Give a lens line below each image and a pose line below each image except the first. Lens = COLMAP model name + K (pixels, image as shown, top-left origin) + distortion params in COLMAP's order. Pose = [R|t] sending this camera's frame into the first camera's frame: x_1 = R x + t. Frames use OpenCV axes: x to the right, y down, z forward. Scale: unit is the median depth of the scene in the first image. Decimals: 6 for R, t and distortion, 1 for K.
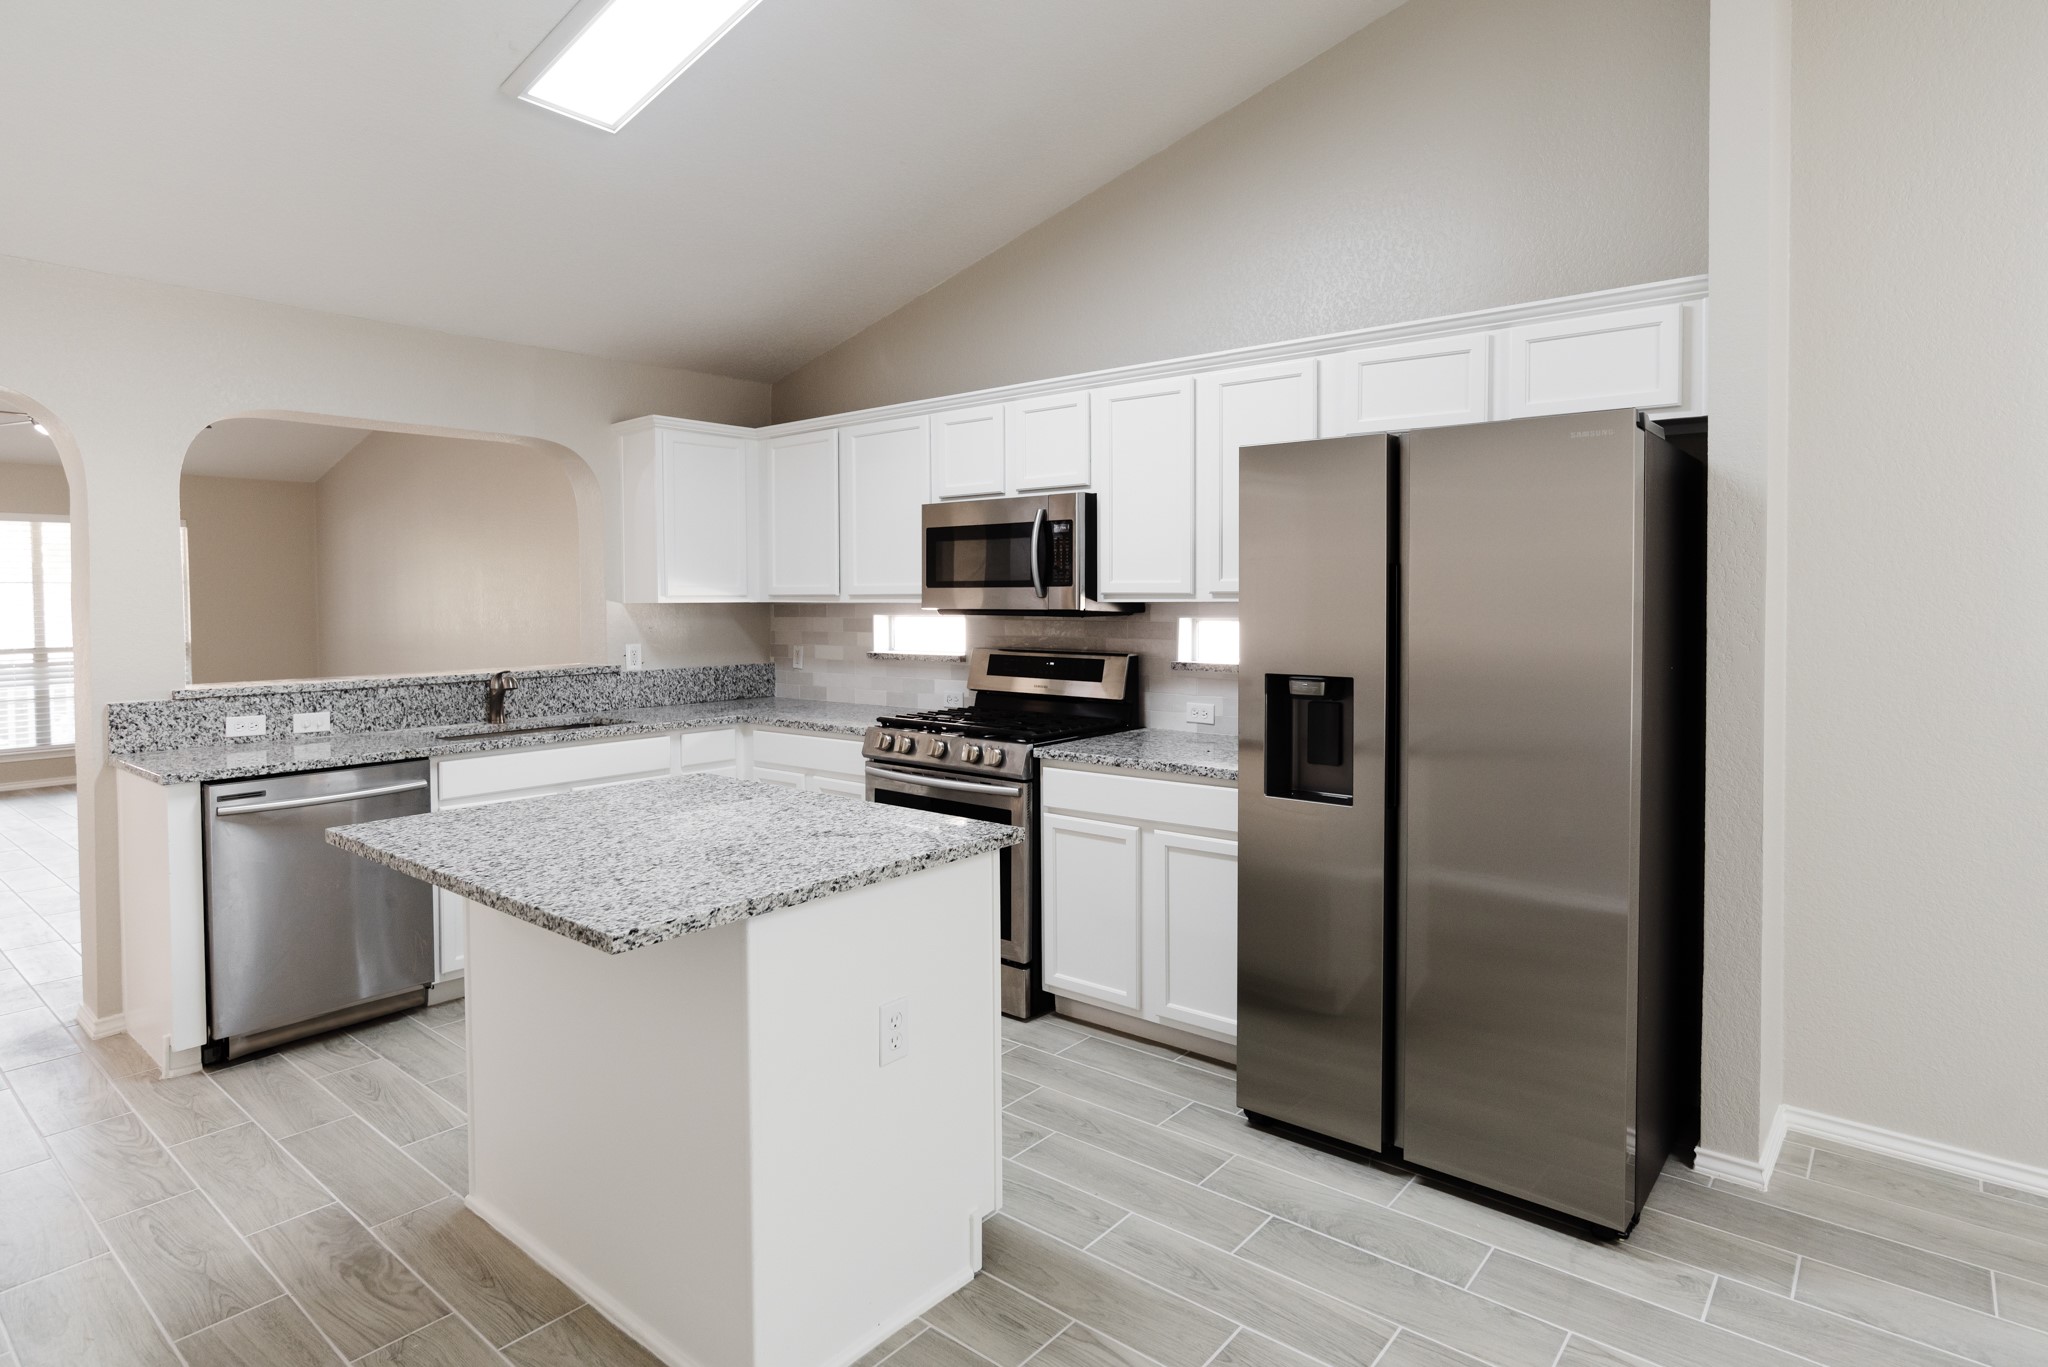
lens RADIAL K [[1085.7, 0, 1024.9], [0, 1085.7, 625.1], [0, 0, 1]] dist [-0.000339, 0.000122]
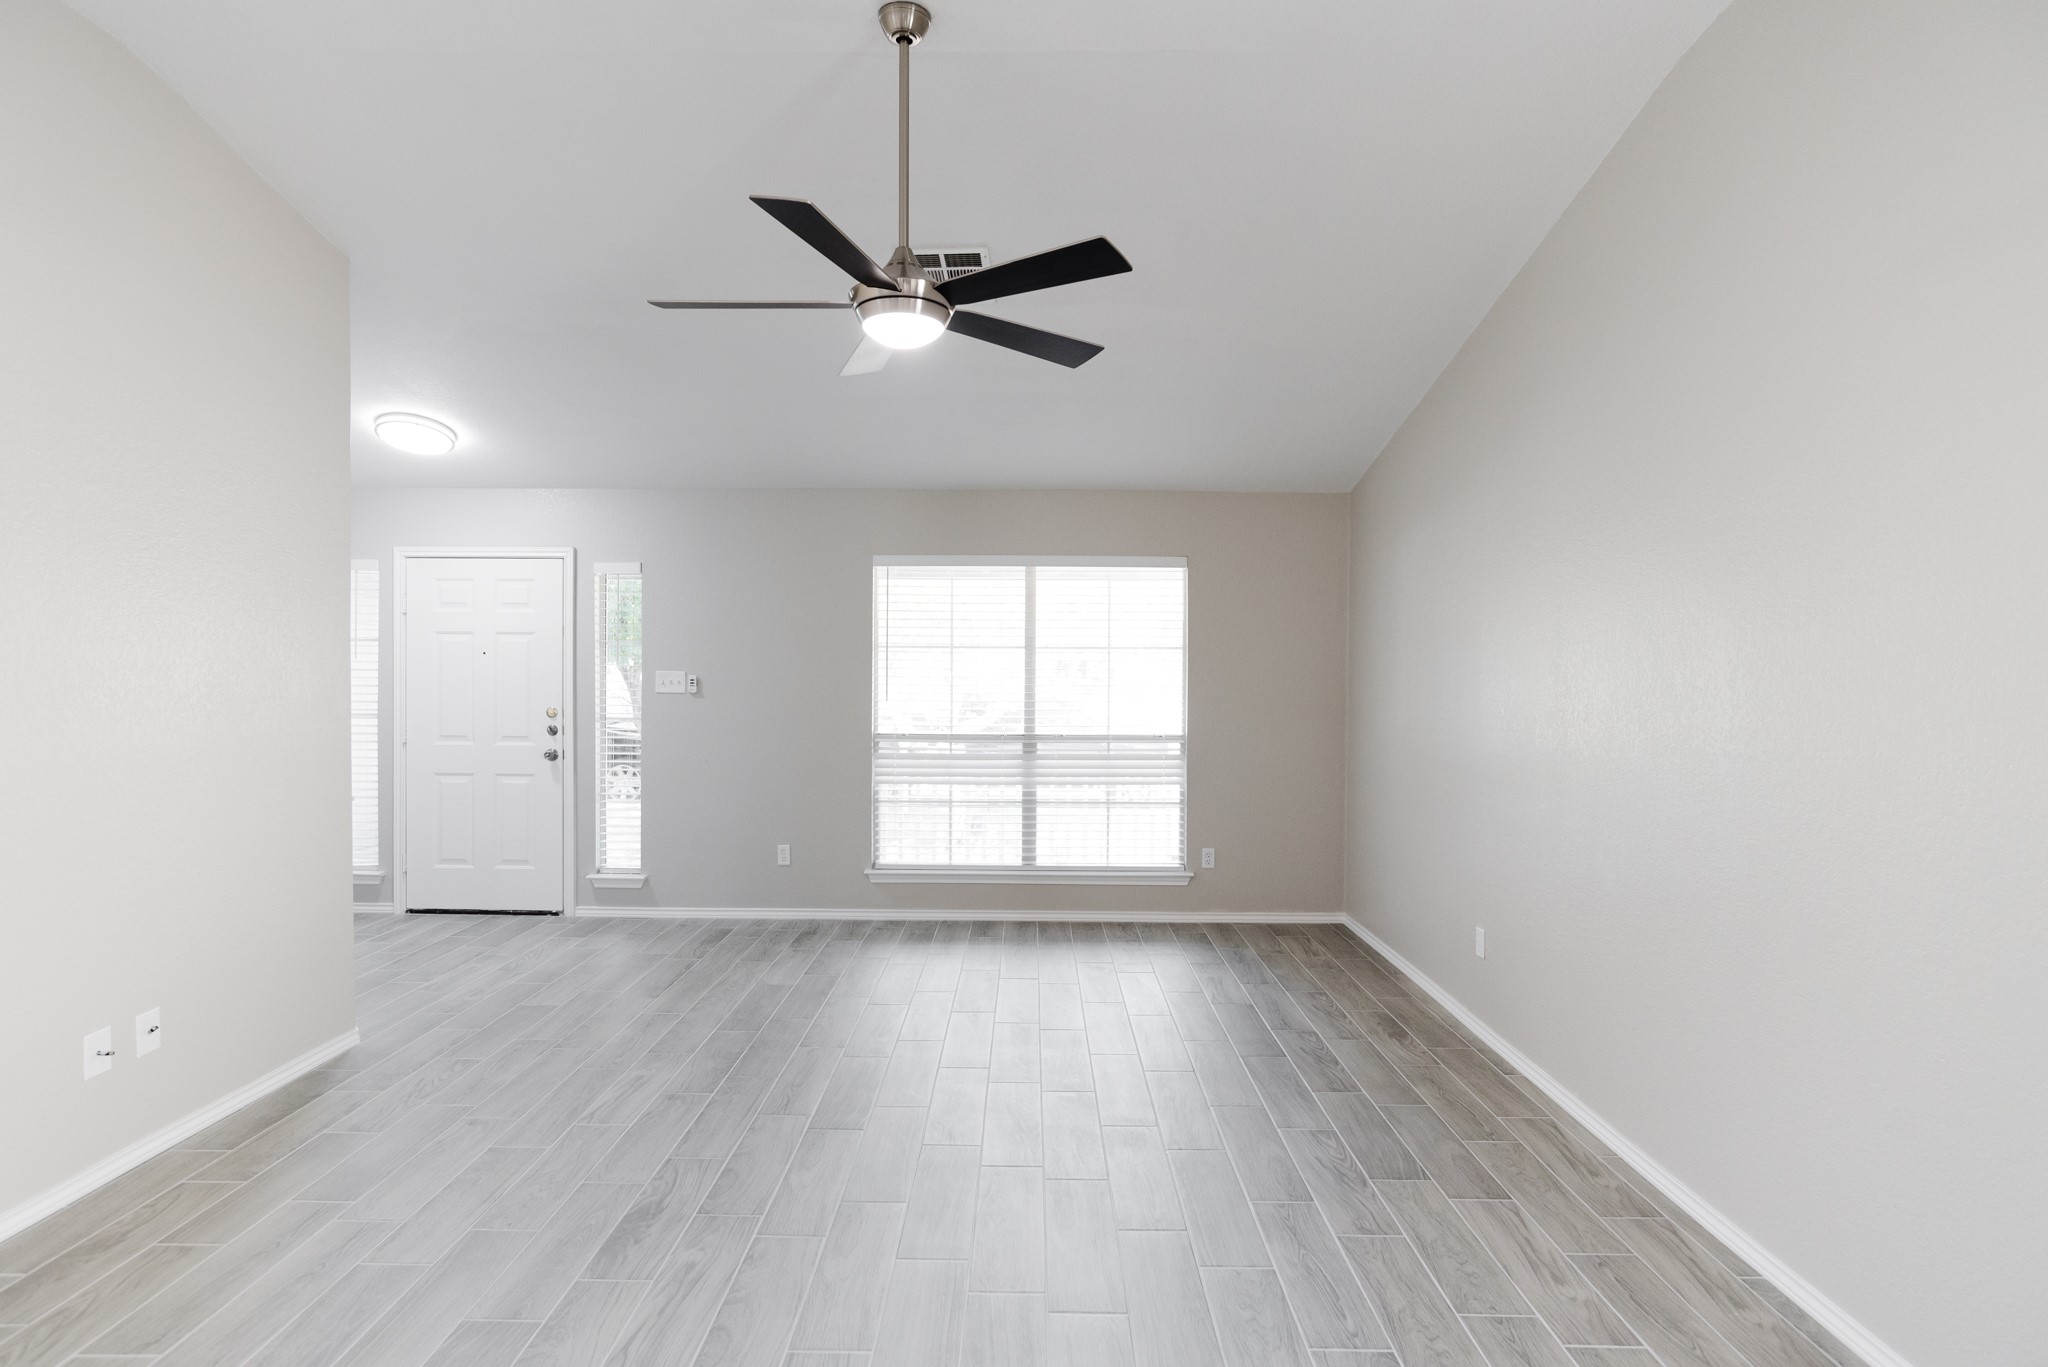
lens RADIAL K [[1040.3, 0, 1024.0], [0, 1040.3, 683.5], [0, 0, 1]] dist [-0.043891, 0.030916]
pose [[0.635153, 0.026103, -0.771945, -0.342277], [-0.034528, 0.999389, 0.005384, -0.019359], [0.771614, 0.023234, 0.635666, 0.529180]]
